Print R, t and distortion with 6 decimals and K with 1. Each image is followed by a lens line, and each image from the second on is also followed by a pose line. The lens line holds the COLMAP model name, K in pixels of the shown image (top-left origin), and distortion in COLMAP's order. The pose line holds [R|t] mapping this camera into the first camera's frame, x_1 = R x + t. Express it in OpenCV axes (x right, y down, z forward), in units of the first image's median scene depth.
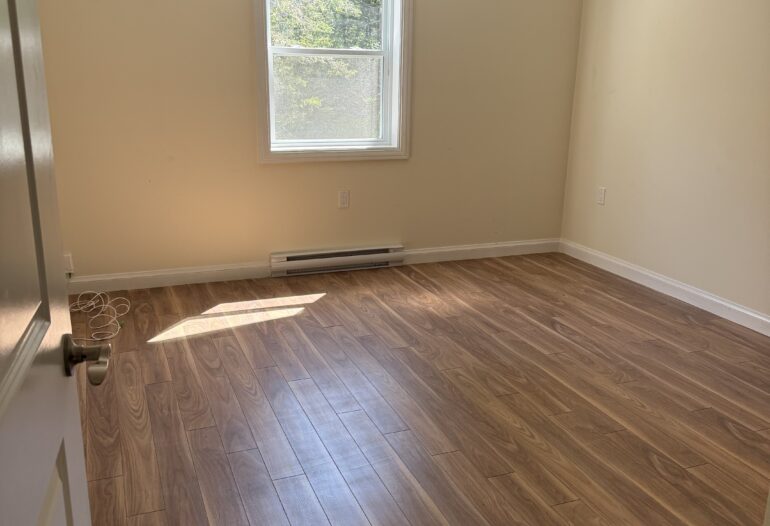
lens RADIAL K [[732.1, 0, 384.5], [0, 732.1, 266.3], [0, 0, 1]] dist [0.035184, 0.000000]
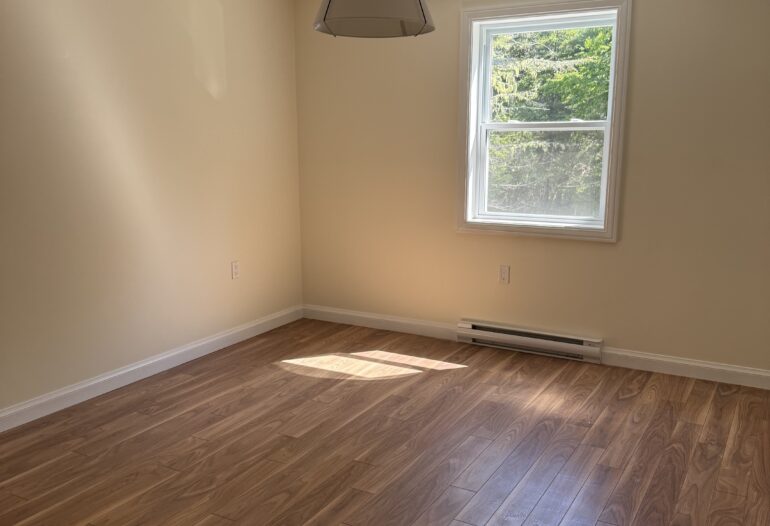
lens RADIAL K [[732.1, 0, 385.1], [0, 732.1, 262.8], [0, 0, 1]] dist [0.035184, 0.000000]
pose [[0.635413, 0.112610, -0.763917, 0.545989], [-0.203114, 0.978845, -0.024653, -0.048230], [0.744980, 0.170827, 0.644844, 0.247708]]
